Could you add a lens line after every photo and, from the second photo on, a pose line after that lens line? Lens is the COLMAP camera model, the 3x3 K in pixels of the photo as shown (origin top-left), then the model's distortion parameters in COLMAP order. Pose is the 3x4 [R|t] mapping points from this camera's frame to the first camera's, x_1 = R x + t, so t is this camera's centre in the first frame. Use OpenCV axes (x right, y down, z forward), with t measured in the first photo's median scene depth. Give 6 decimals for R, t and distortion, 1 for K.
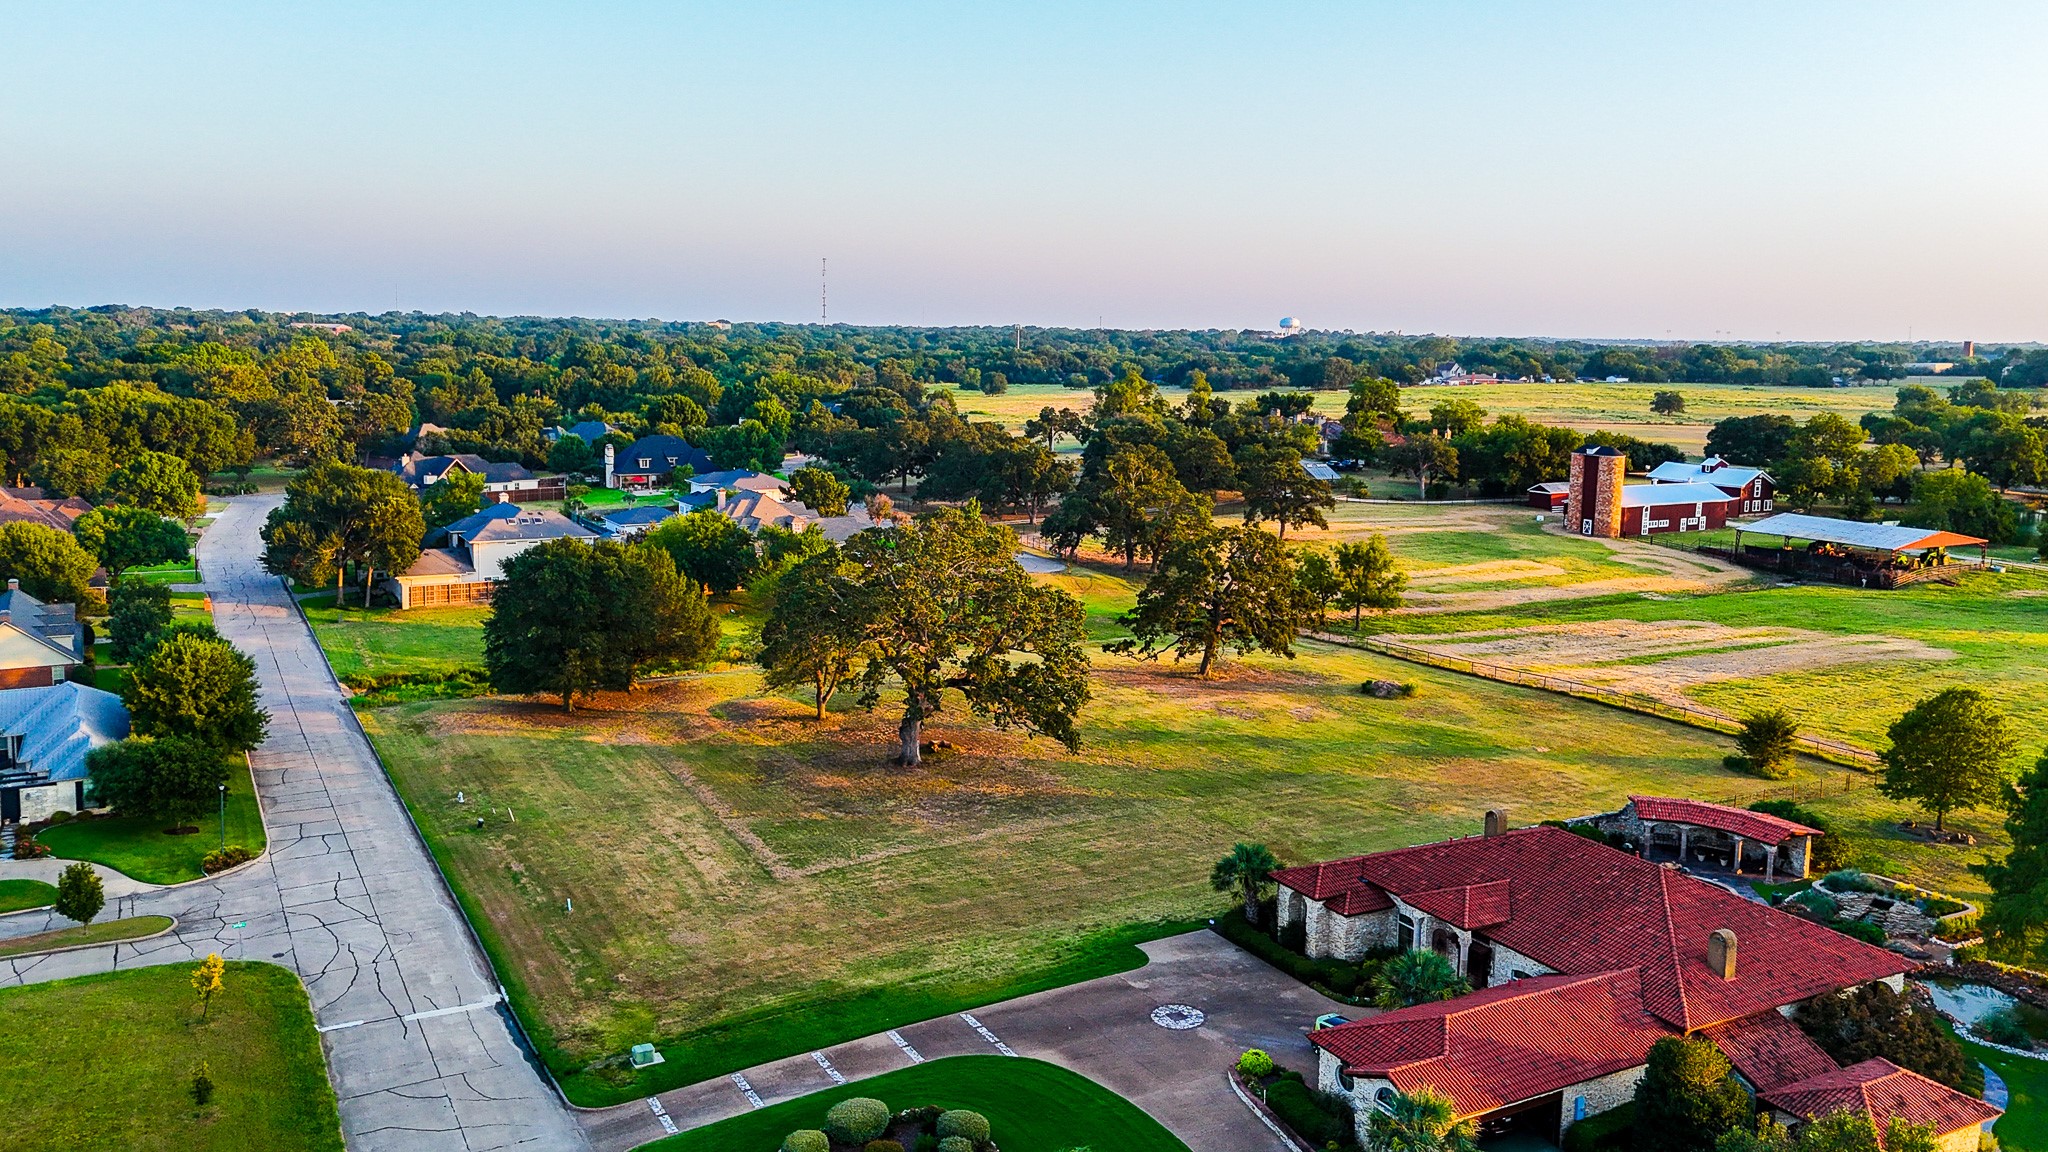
lens RADIAL K [[1534.7, 0, 976.2], [0, 1534.7, 550.9], [0, 0, 1]] dist [0.069566, -0.061130]
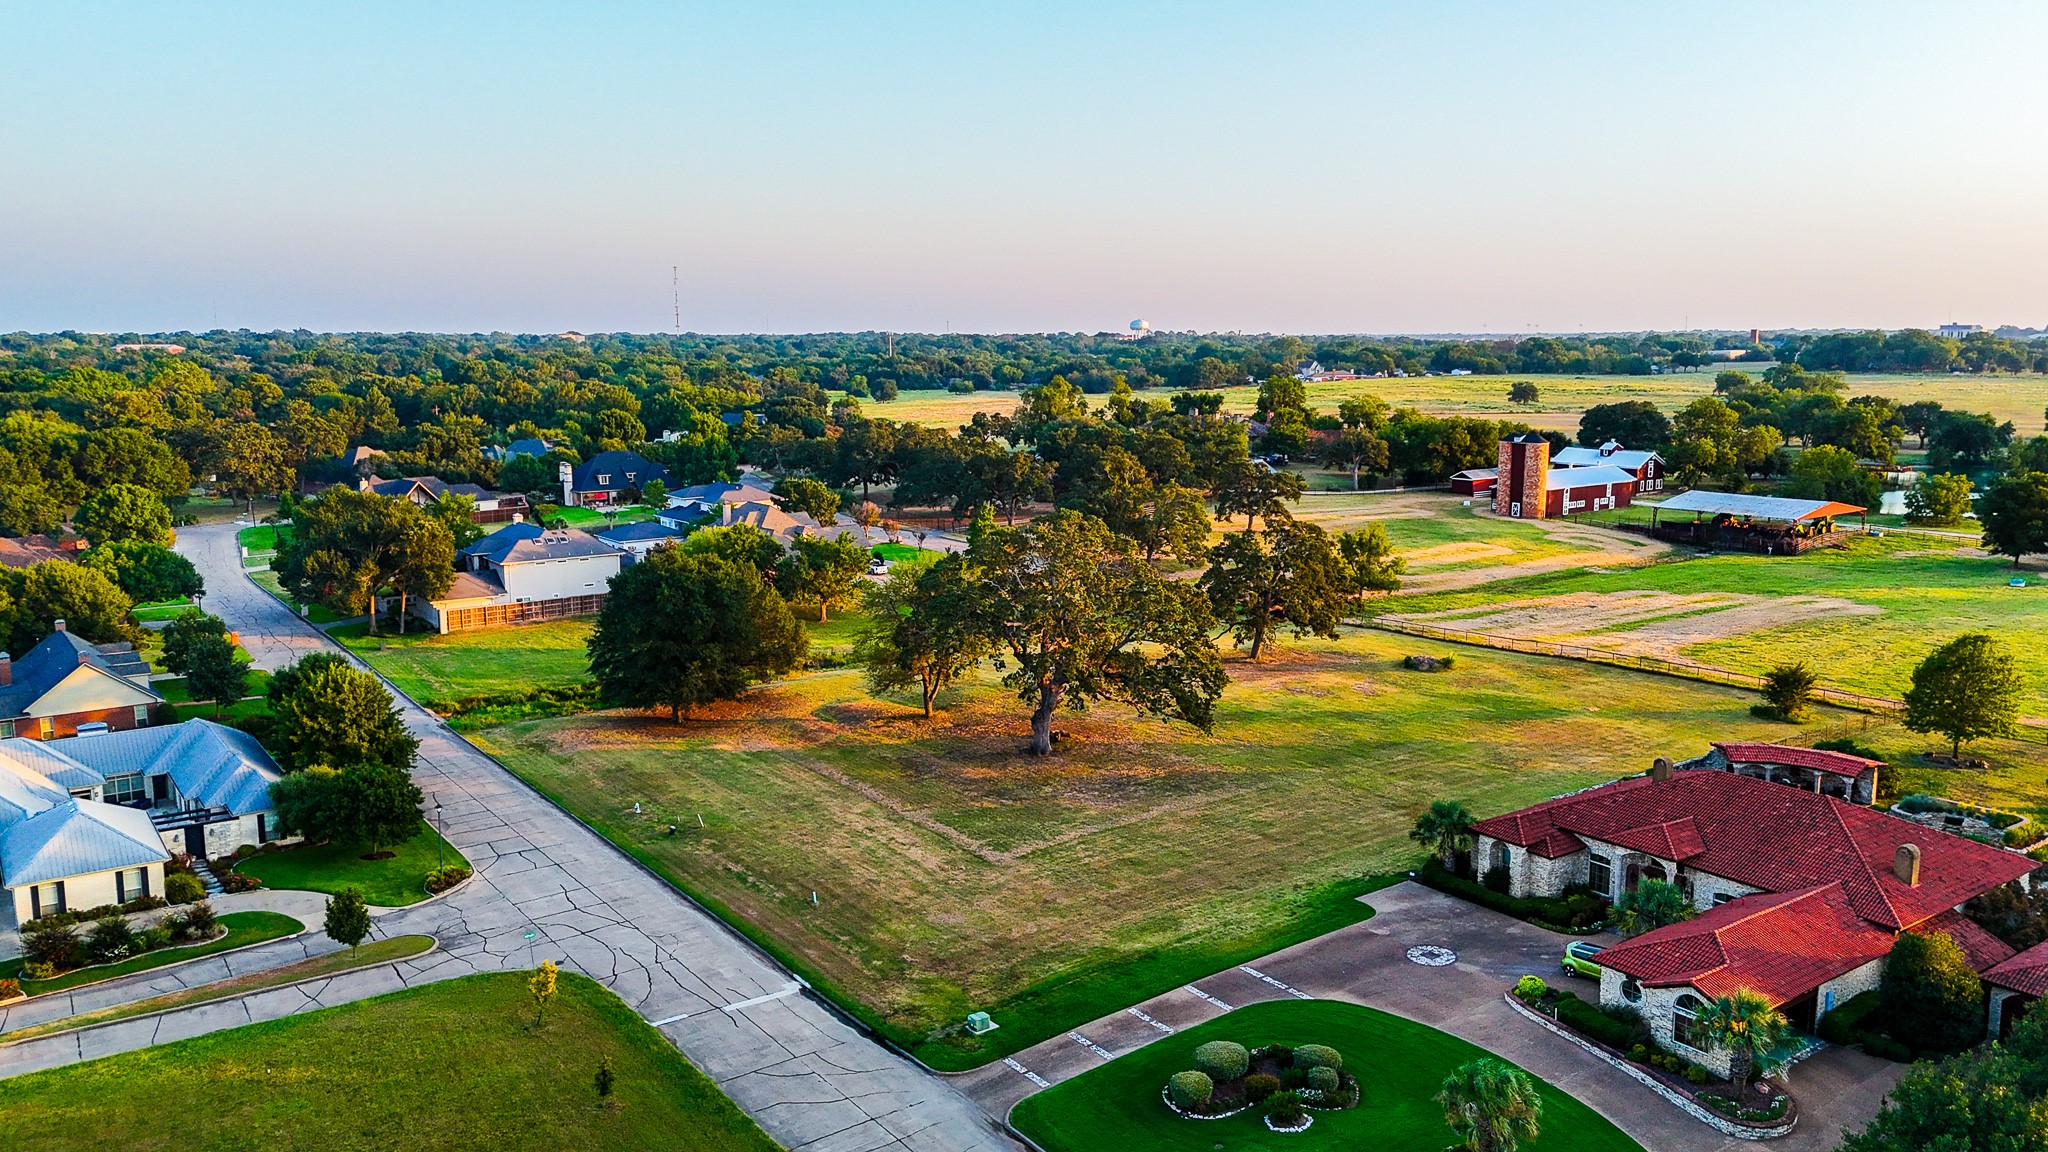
lens RADIAL K [[1510.7, 0, 1024.0], [0, 1510.7, 576.0], [0, 0, 1]] dist [0.081795, -0.087644]
pose [[0.990943, -0.041375, 0.127747, -0.181478], [0.039424, 0.999065, 0.017769, -0.003033], [-0.128363, -0.012572, 0.991648, -0.034540]]
